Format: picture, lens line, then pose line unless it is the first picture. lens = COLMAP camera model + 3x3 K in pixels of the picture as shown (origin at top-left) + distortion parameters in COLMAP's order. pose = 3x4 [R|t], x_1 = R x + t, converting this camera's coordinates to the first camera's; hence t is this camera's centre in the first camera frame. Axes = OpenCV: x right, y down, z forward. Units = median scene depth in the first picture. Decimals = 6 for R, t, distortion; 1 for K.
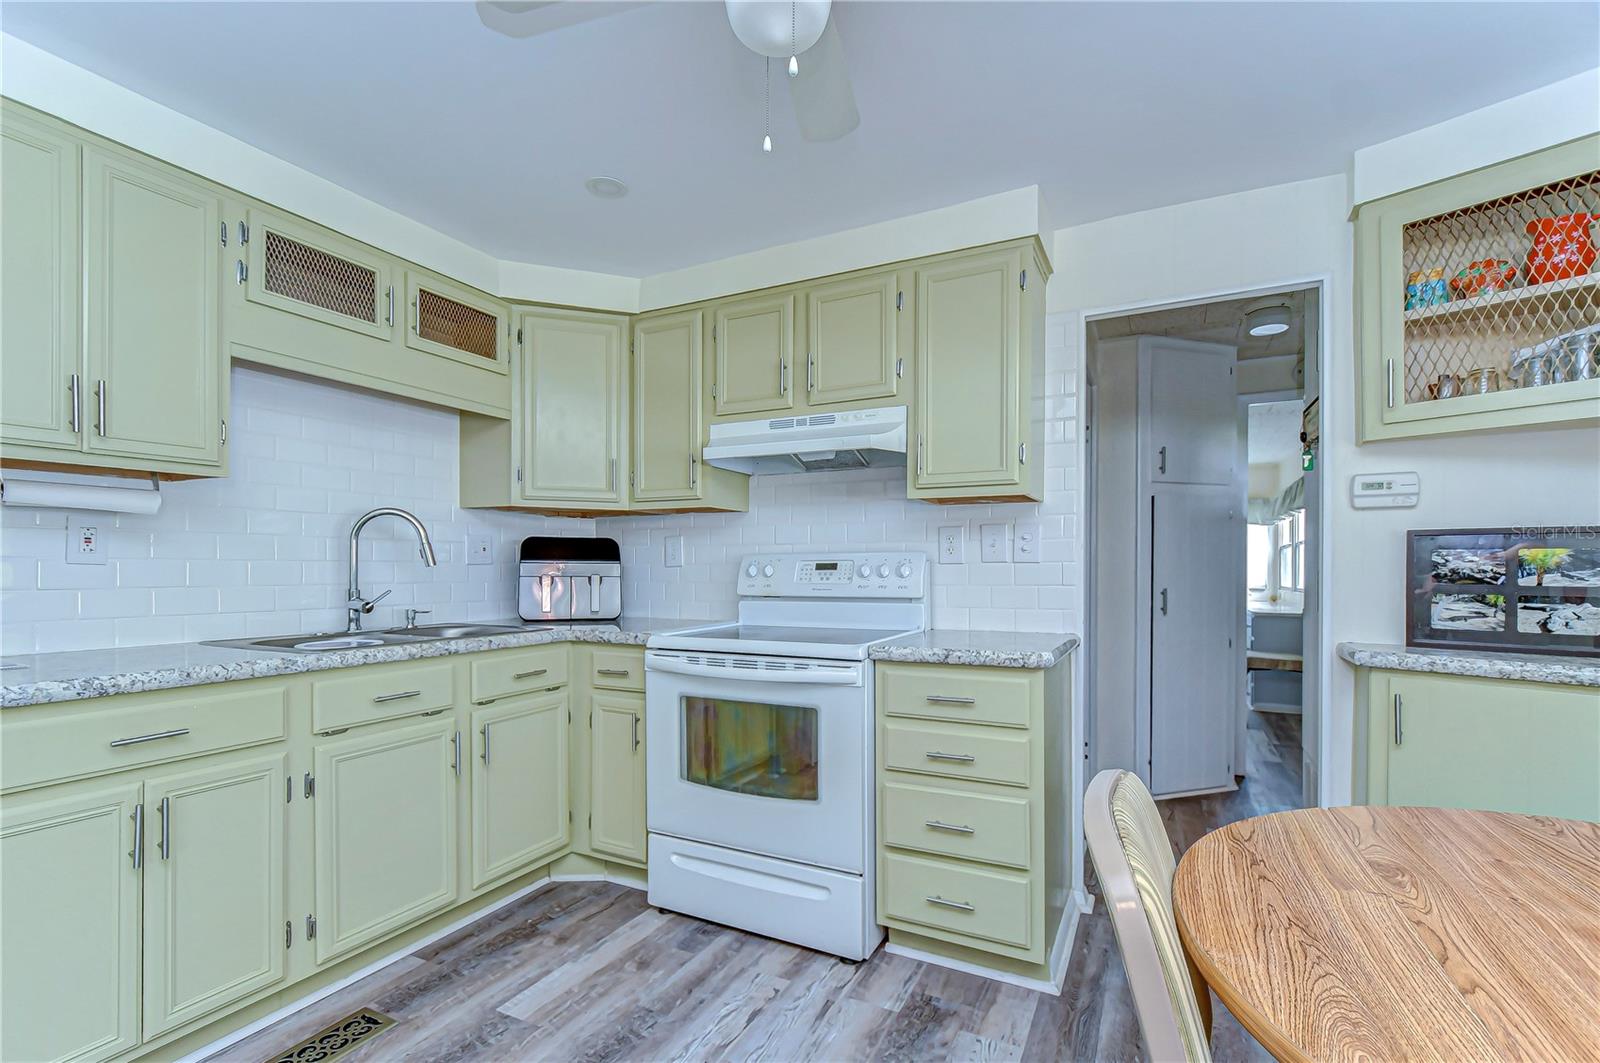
lens RADIAL K [[704.7, 0, 821.2], [0, 704.7, 571.2], [0, 0, 1]] dist [0.000567, -0.000242]
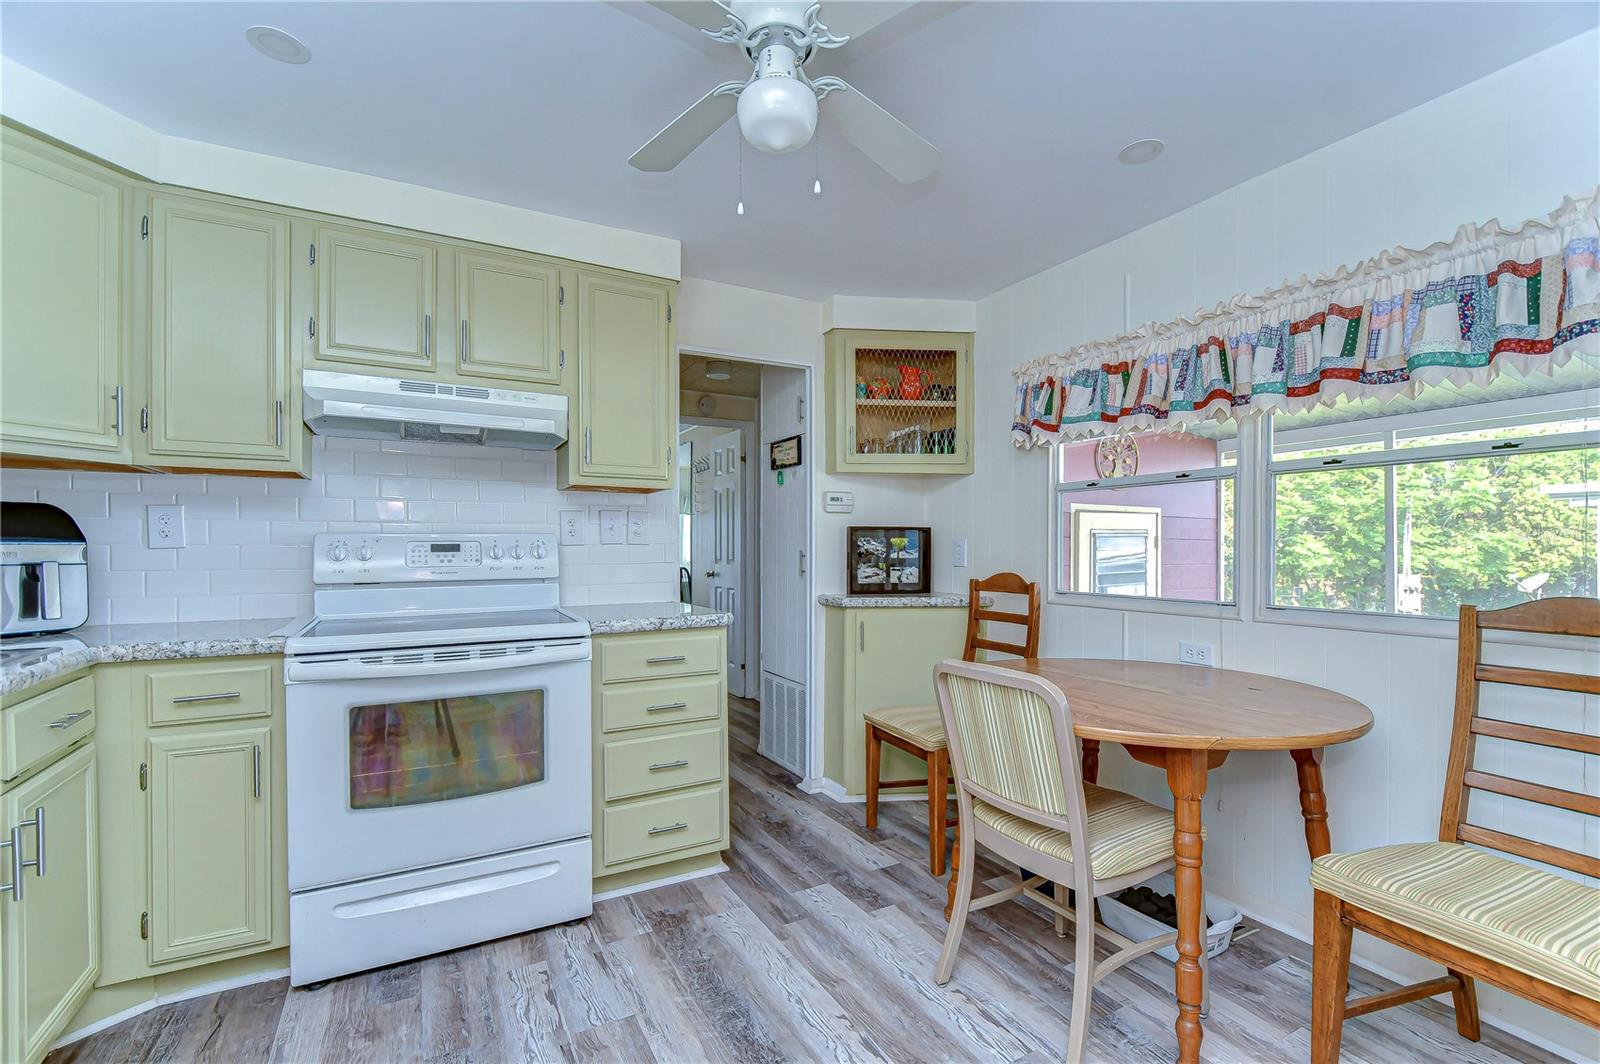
lens RADIAL K [[695.3, 0, 806.9], [0, 695.3, 556.9], [0, 0, 1]] dist [0.000900, -0.005005]
pose [[0.568410, -0.011954, 0.822658, -0.586895], [0.005043, 0.999926, 0.011046, -0.003337], [-0.822730, -0.002130, 0.568429, 0.119210]]
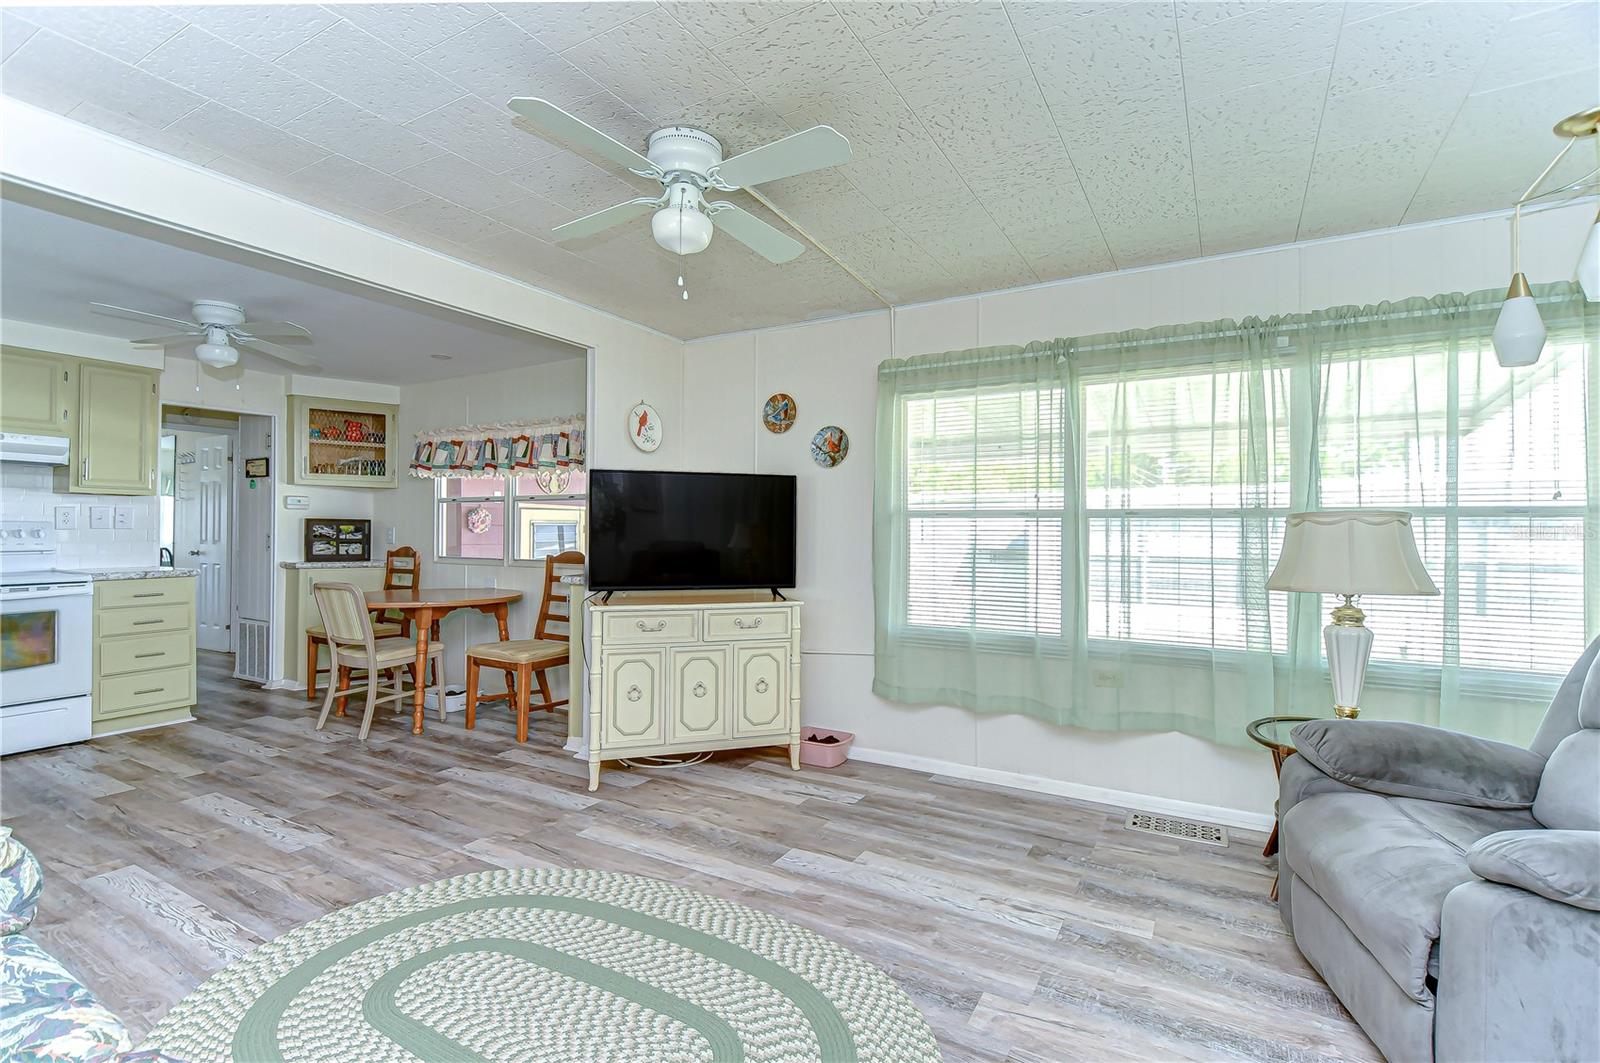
lens RADIAL K [[680.2, 0, 796.6], [0, 680.2, 526.4], [0, 0, 1]] dist [0.000780, -0.004702]
pose [[0.028664, 0.008489, 0.999553, -1.612547], [-0.003542, 0.999959, -0.008390, -0.011228], [-0.999583, -0.003300, 0.028693, -0.889223]]
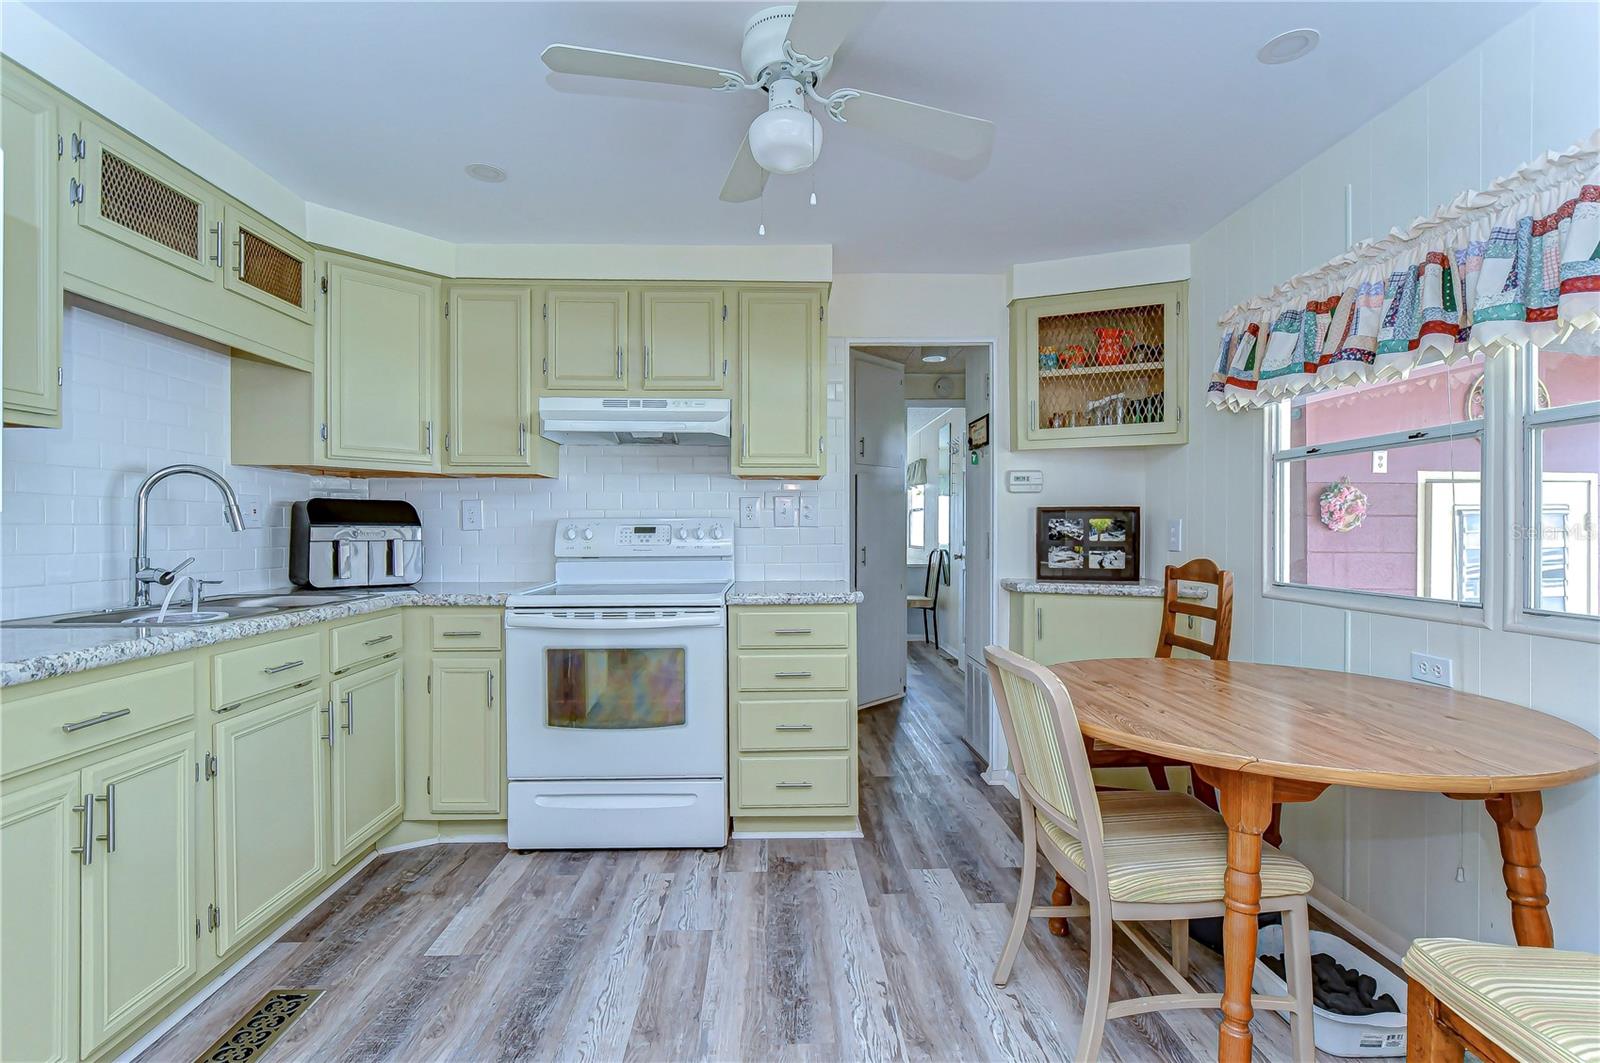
lens RADIAL K [[711.7, 0, 802.9], [0, 711.7, 534.6], [0, 0, 1]] dist [0.002212, -0.005492]
pose [[0.879239, -0.005204, 0.476353, -0.393287], [0.004072, 0.999986, 0.003408, -0.002629], [-0.476364, -0.001057, 0.879248, -0.164175]]
